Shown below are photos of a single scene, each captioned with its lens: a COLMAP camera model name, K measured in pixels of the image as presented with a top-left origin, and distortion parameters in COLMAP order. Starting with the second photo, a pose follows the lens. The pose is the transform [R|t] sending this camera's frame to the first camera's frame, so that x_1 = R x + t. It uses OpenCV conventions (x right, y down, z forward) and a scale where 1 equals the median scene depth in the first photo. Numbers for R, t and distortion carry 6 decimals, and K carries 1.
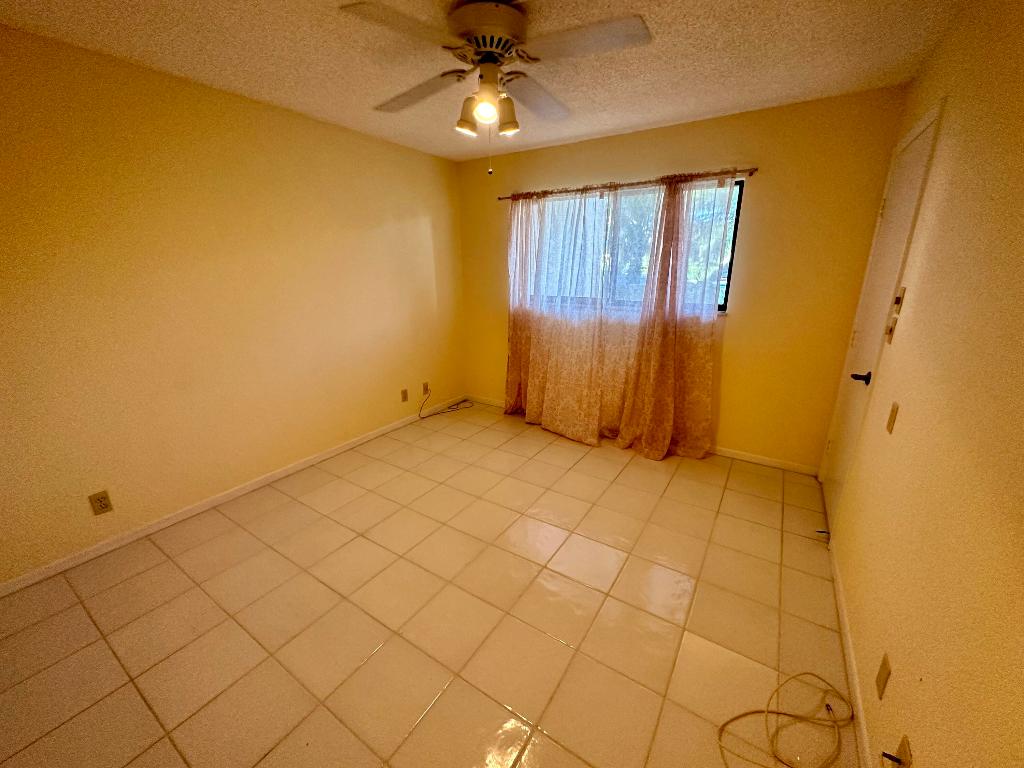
lens RADIAL K [[407.3, 0, 515.7], [0, 407.3, 388.5], [0, 0, 1]] dist [-0.009974, 0.001658]
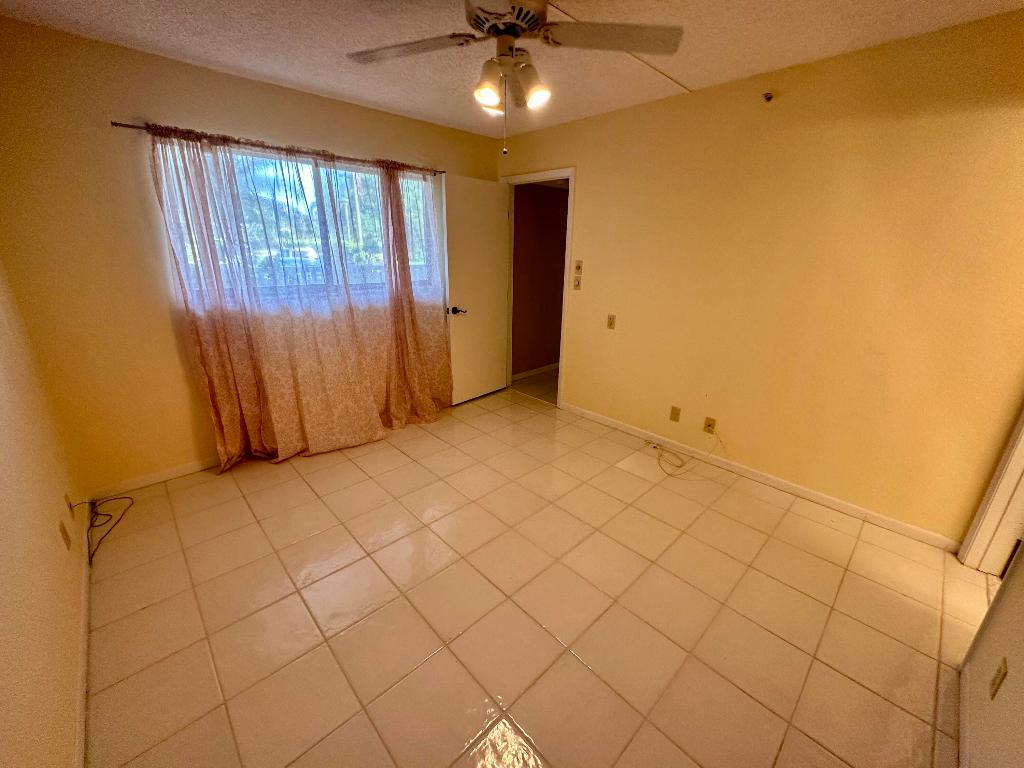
lens RADIAL K [[407.3, 0, 517.6], [0, 407.3, 384.6], [0, 0, 1]] dist [-0.009974, 0.001658]
pose [[0.216777, -0.312433, 0.924875, -0.608223], [0.262813, 0.931103, 0.252937, -0.140764], [-0.940179, 0.188238, 0.283953, 0.429909]]
